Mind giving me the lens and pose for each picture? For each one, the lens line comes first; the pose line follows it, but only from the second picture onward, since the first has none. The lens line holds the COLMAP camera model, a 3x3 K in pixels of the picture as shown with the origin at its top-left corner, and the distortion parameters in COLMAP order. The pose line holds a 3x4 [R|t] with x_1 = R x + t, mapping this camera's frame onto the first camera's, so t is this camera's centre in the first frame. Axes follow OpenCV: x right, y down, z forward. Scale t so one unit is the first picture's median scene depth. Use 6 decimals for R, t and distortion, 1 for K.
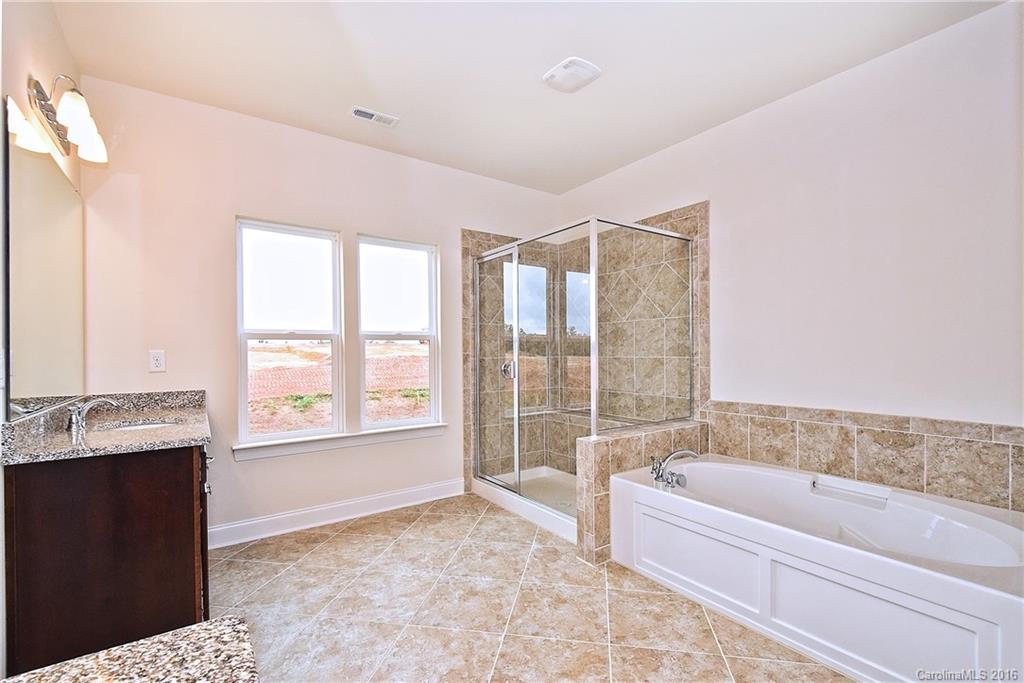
lens RADIAL K [[465.7, 0, 512.8], [0, 465.7, 347.2], [0, 0, 1]] dist [0.002733, -0.000173]
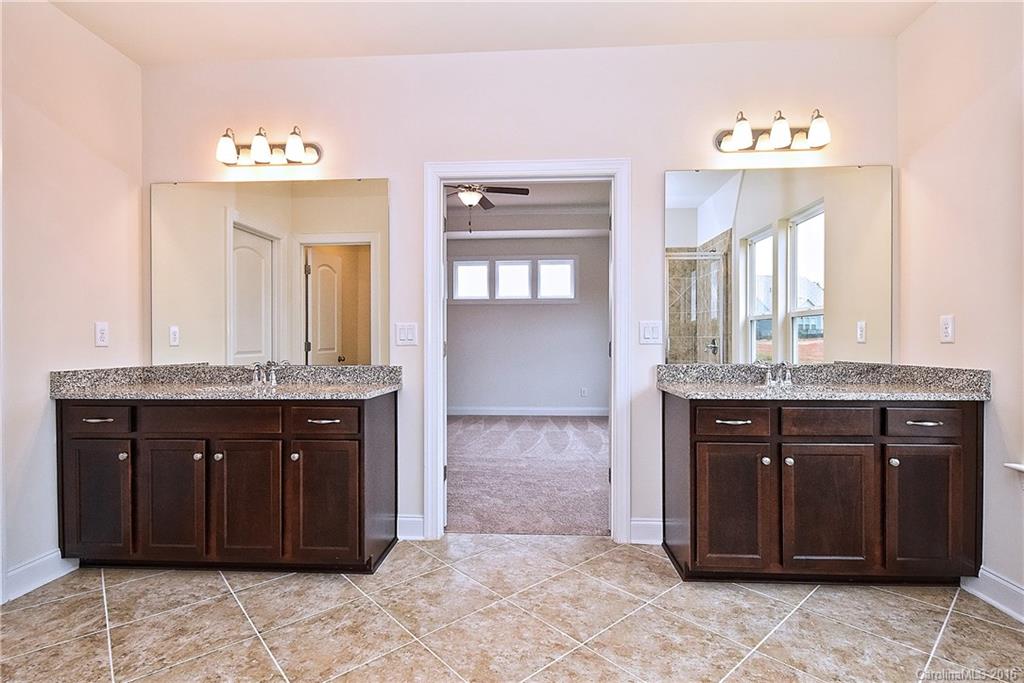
lens RADIAL K [[465.7, 0, 512.6], [0, 465.7, 343.0], [0, 0, 1]] dist [0.002733, -0.000173]
pose [[-0.613597, 0.005354, -0.789601, 0.344725], [0.005847, 0.999980, 0.002236, 0.047927], [0.789598, -0.003245, -0.613616, 0.920316]]
